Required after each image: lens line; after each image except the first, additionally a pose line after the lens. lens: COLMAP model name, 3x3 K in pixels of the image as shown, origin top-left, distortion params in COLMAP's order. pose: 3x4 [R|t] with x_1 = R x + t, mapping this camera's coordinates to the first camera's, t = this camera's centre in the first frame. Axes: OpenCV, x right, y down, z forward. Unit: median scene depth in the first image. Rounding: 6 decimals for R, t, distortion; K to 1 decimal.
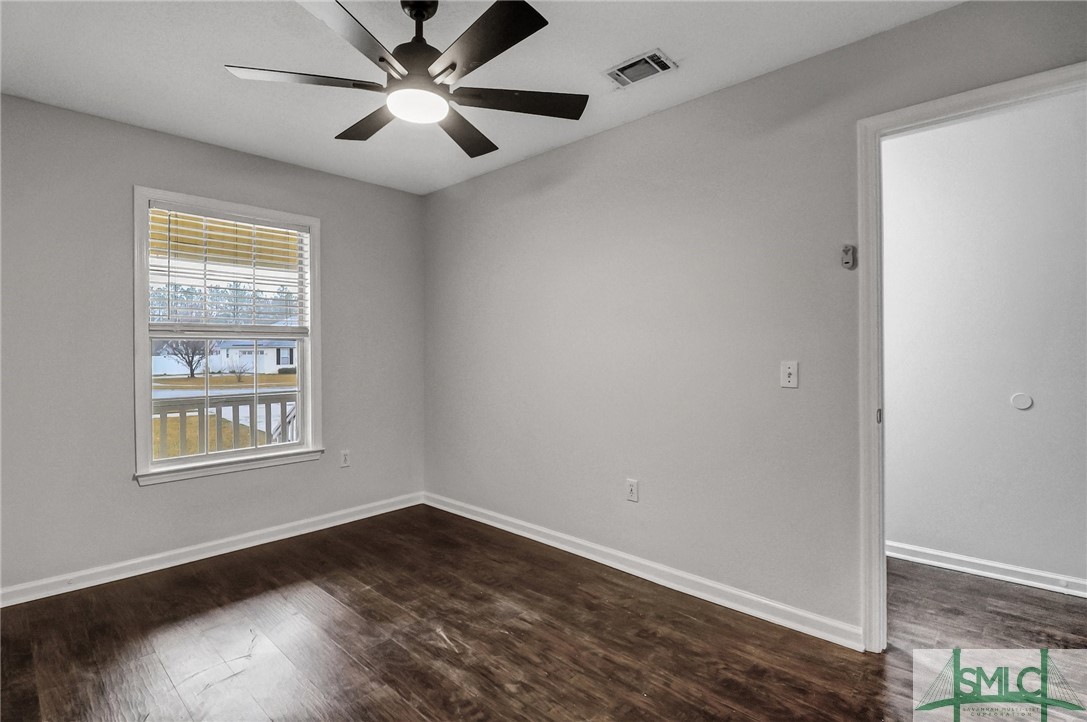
lens RADIAL K [[505.9, 0, 540.0], [0, 505.9, 349.8], [0, 0, 1]] dist [-0.000012, -0.000001]
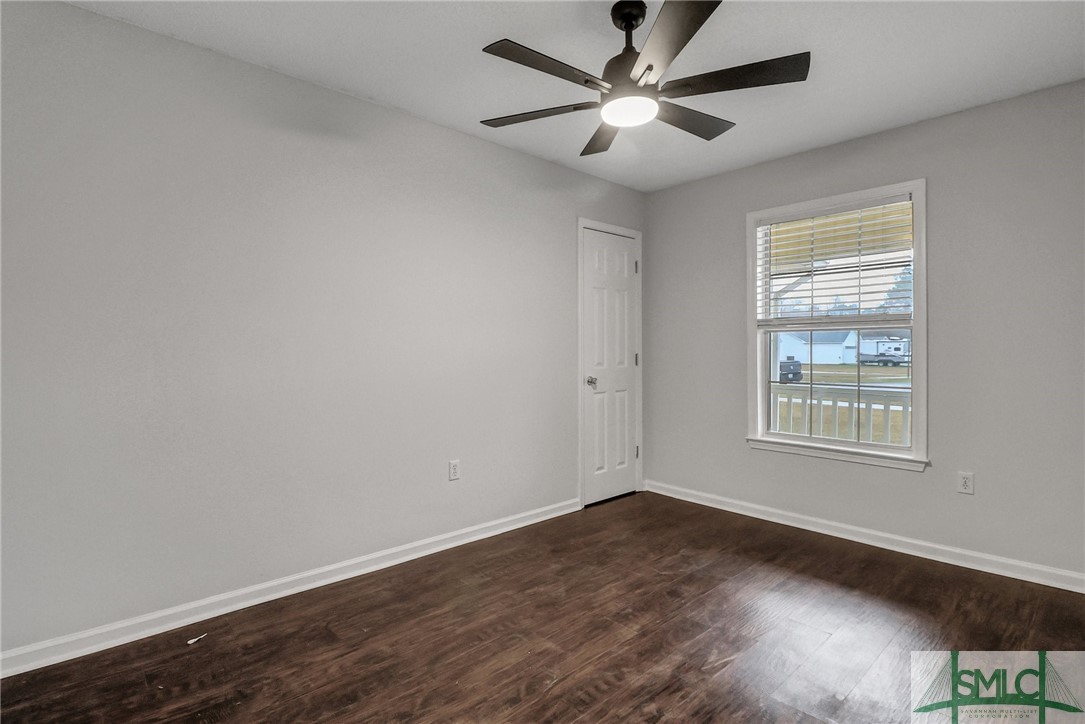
lens RADIAL K [[510.6, 0, 536.4], [0, 510.6, 351.5], [0, 0, 1]] dist [-0.002099, -0.000626]
pose [[-0.038234, 0.009398, -0.999225, 0.548017], [0.002837, 0.999953, 0.009297, 0.014213], [0.999265, -0.002479, -0.038258, 0.534449]]
